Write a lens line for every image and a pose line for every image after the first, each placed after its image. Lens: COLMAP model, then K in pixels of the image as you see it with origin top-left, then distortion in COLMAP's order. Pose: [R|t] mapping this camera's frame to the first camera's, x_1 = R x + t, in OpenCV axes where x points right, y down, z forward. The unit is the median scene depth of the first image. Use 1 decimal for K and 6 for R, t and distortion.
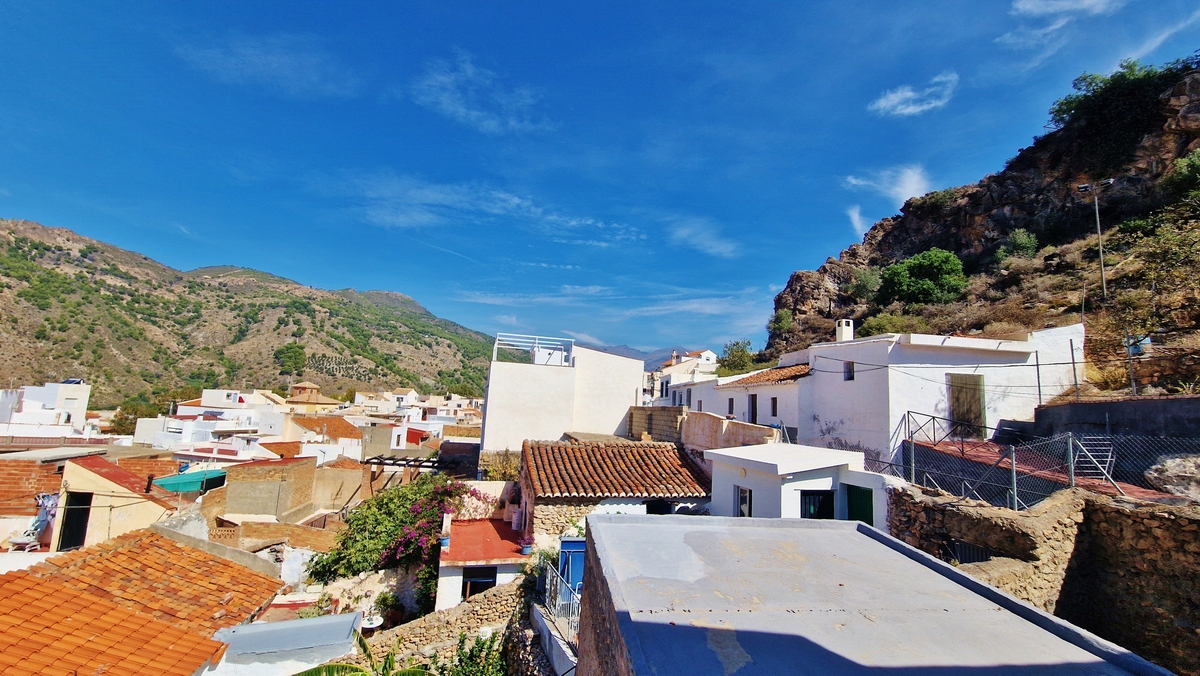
lens RADIAL K [[495.1, 0, 600.9], [0, 495.1, 338.6], [0, 0, 1]] dist [0.007369, -0.005292]
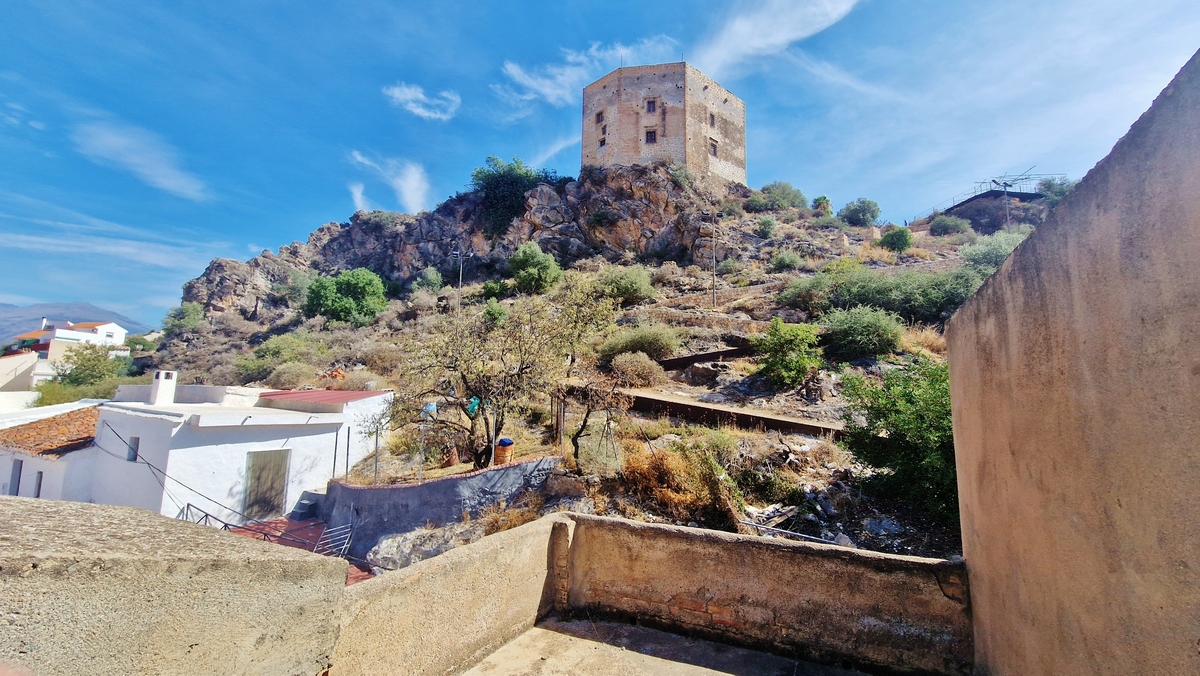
lens RADIAL K [[495.1, 0, 600.9], [0, 495.1, 338.6], [0, 0, 1]] dist [0.007369, -0.005292]
pose [[0.566607, 0.069848, 0.821022, 0.089663], [-0.103387, 0.994553, -0.013261, -0.062264], [-0.817476, -0.077370, 0.570742, -0.019561]]
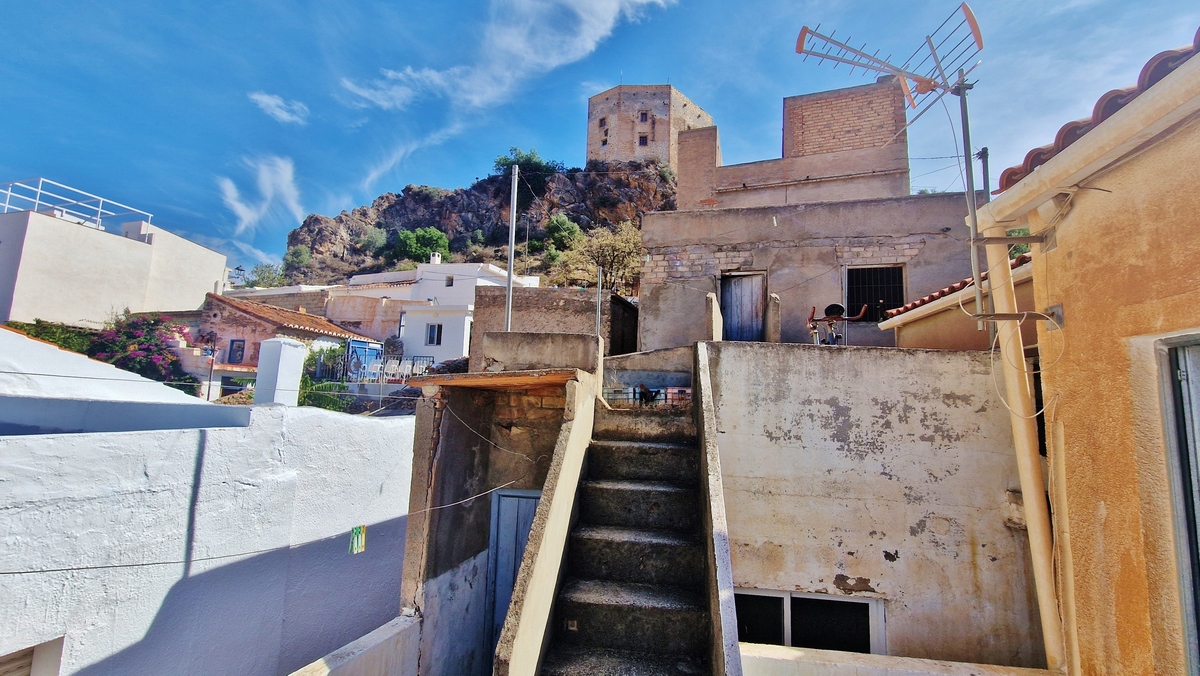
lens RADIAL K [[495.1, 0, 600.9], [0, 495.1, 338.6], [0, 0, 1]] dist [0.007369, -0.005292]
pose [[0.482912, 0.078139, 0.872175, -0.249425], [-0.130742, 0.991280, -0.016419, 0.076878], [-0.865853, -0.106101, 0.488918, -0.104968]]
